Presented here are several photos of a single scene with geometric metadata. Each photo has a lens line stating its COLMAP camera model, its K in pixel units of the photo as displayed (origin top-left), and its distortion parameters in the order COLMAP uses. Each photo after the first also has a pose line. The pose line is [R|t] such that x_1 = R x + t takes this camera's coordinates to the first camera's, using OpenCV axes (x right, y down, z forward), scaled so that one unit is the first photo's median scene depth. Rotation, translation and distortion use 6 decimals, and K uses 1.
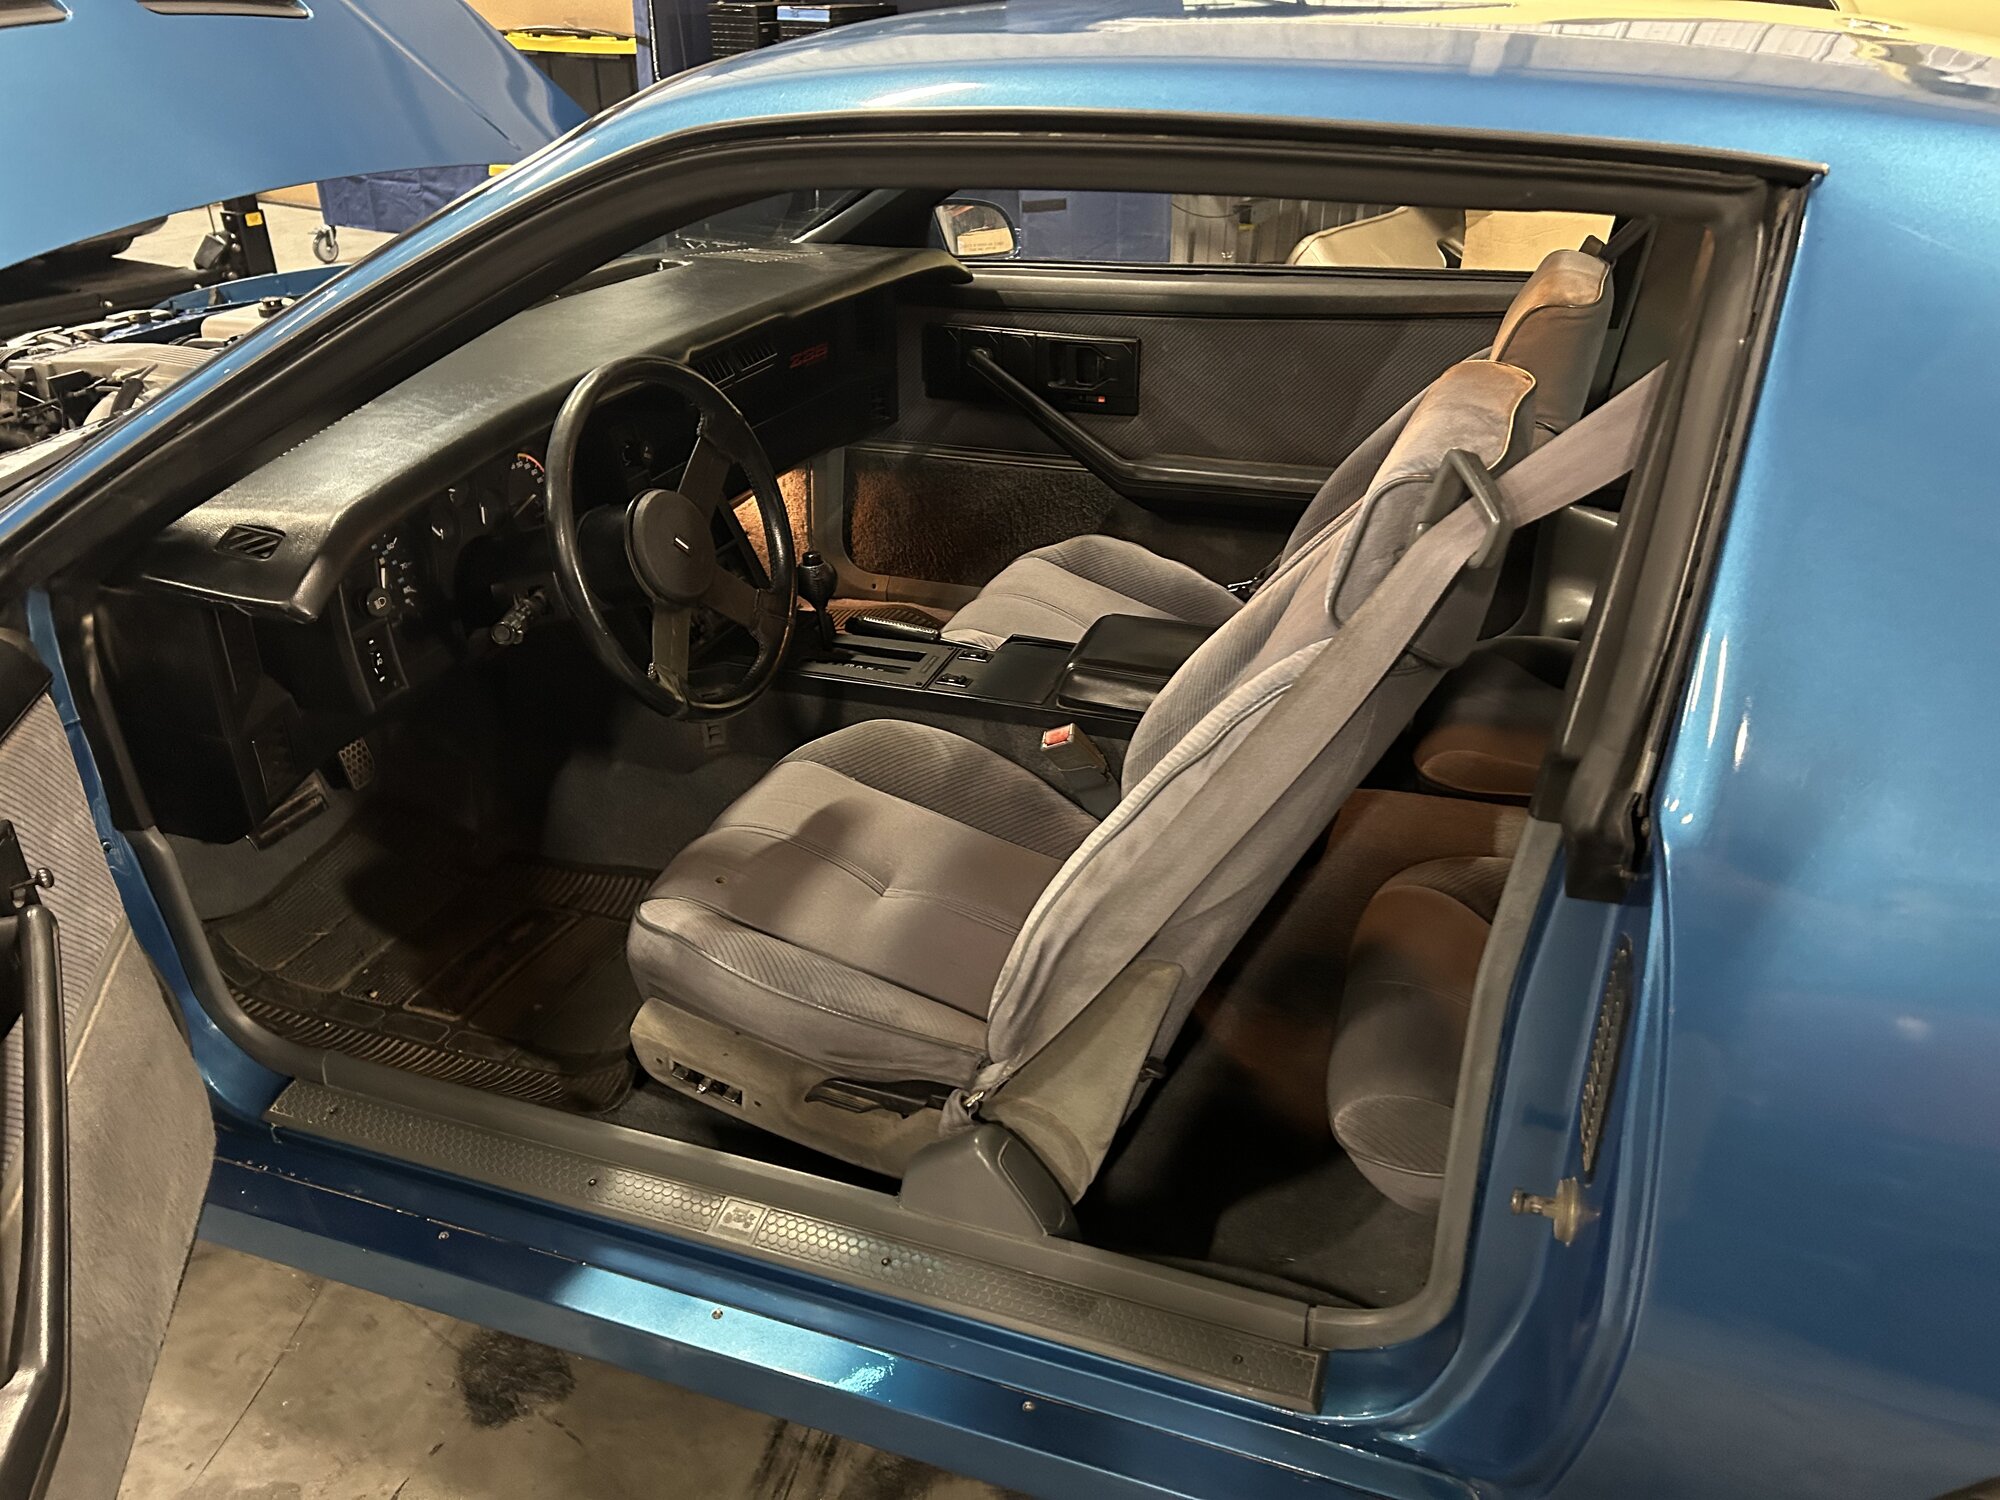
lens RADIAL K [[1494.2, 0, 1000.0], [0, 1494.2, 750.0], [0, 0, 1]] dist [0.036758, -0.002321]
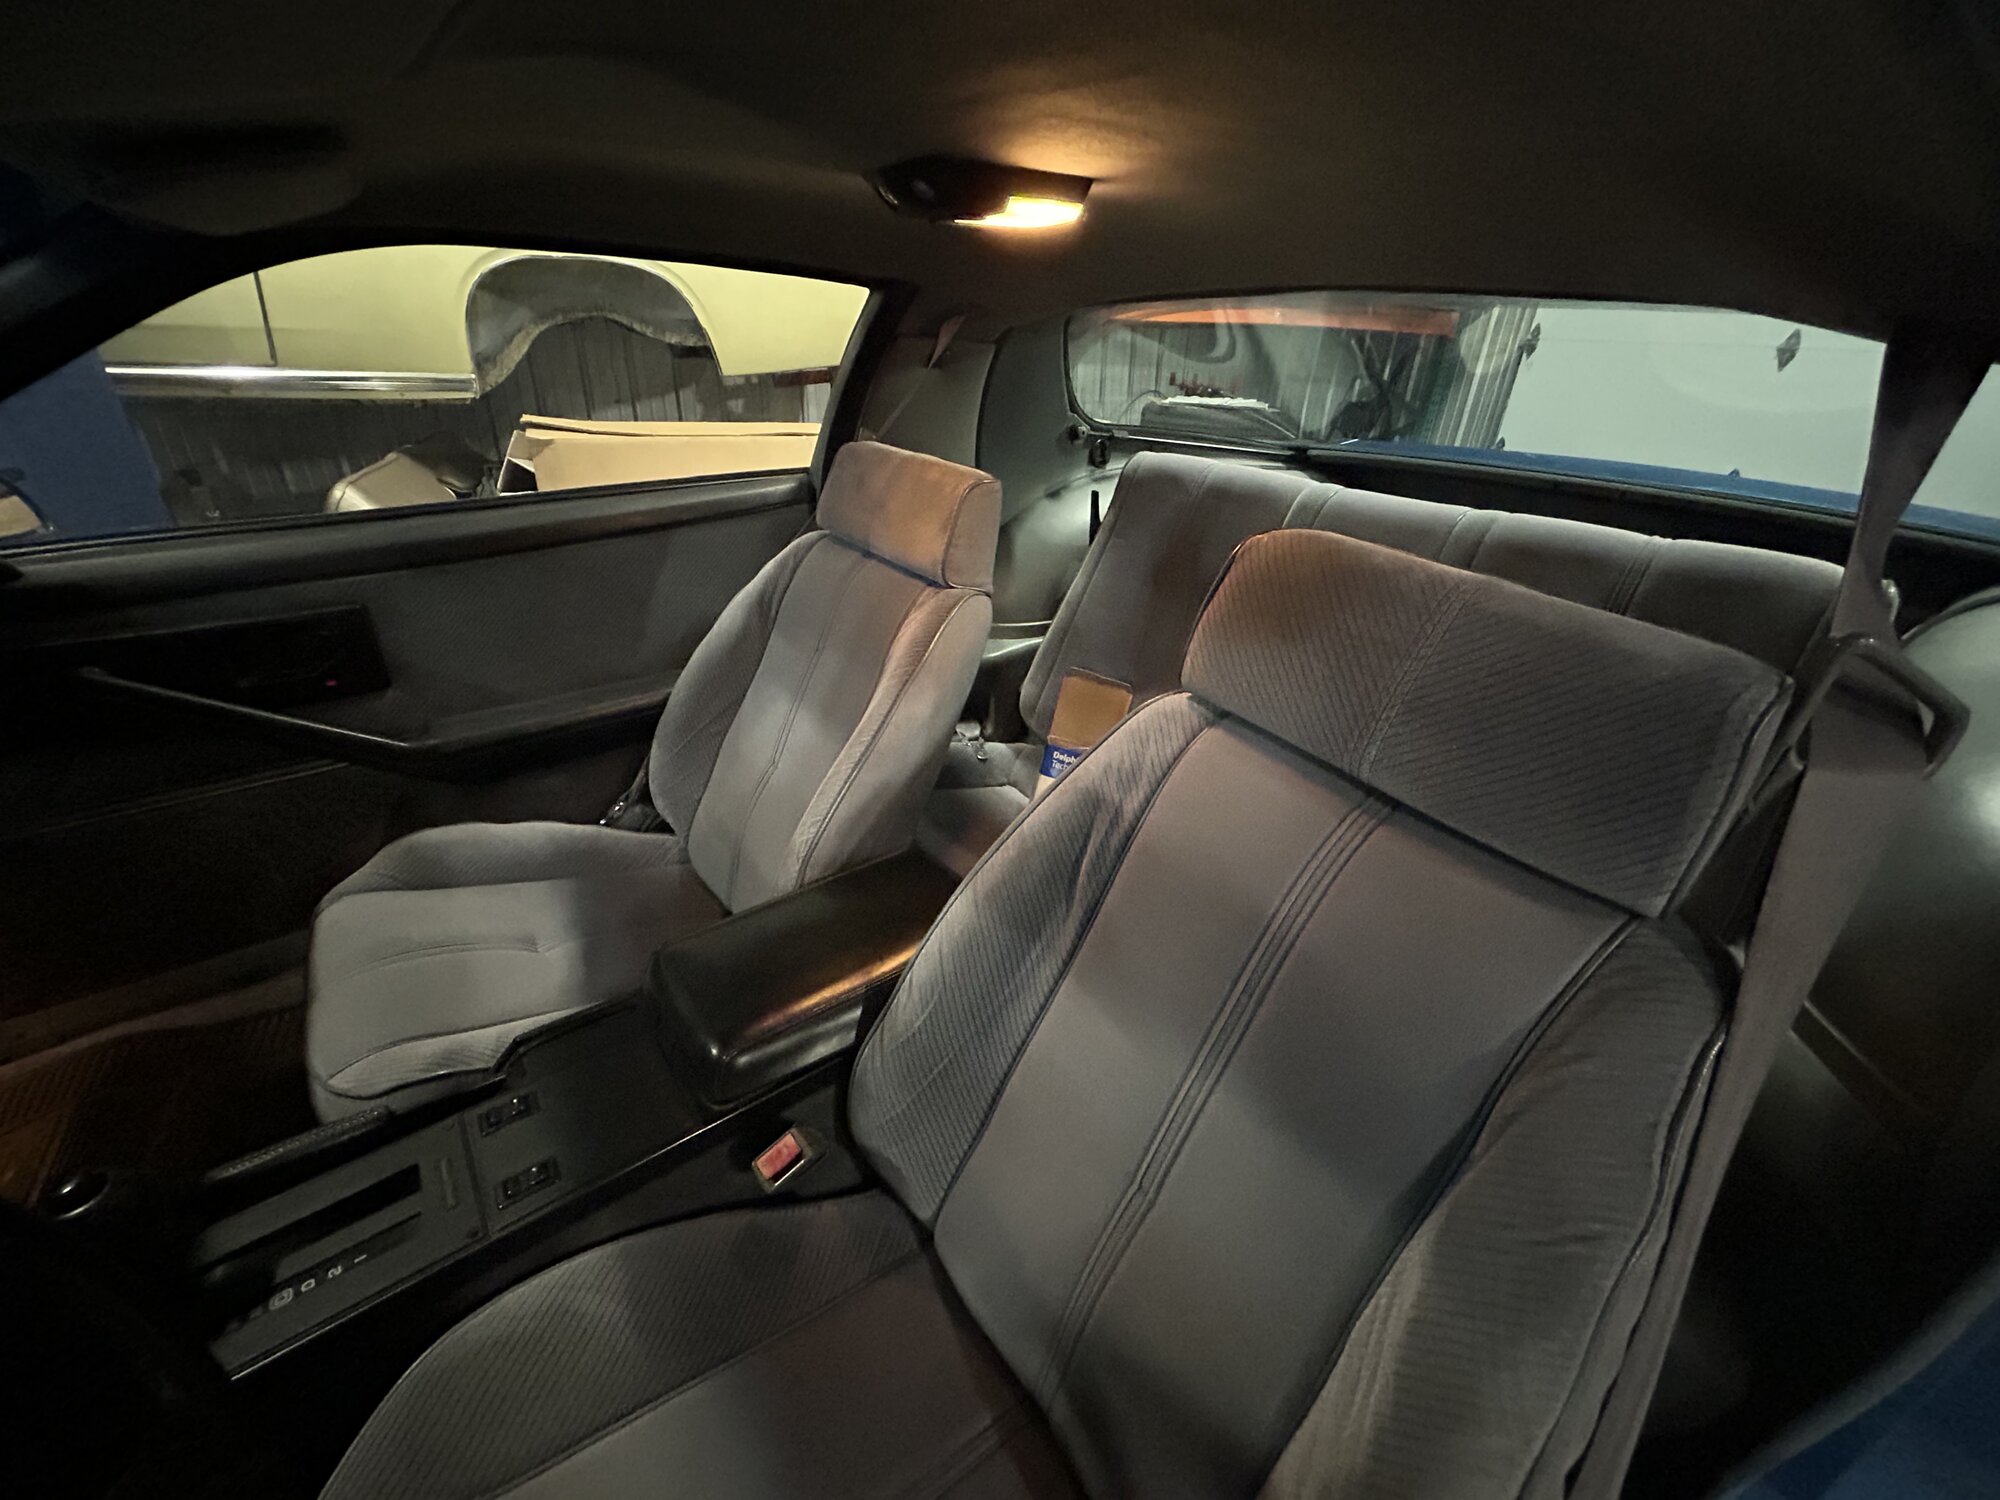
lens RADIAL K [[792.3, 0, 1000.0], [0, 792.3, 750.0], [0, 0, 1]] dist [0.000035, 0.000017]
pose [[0.528473, -0.367707, 0.765185, -0.087720], [0.357348, 0.913941, 0.192390, -0.157833], [-0.770078, 0.171764, 0.614392, 0.471042]]
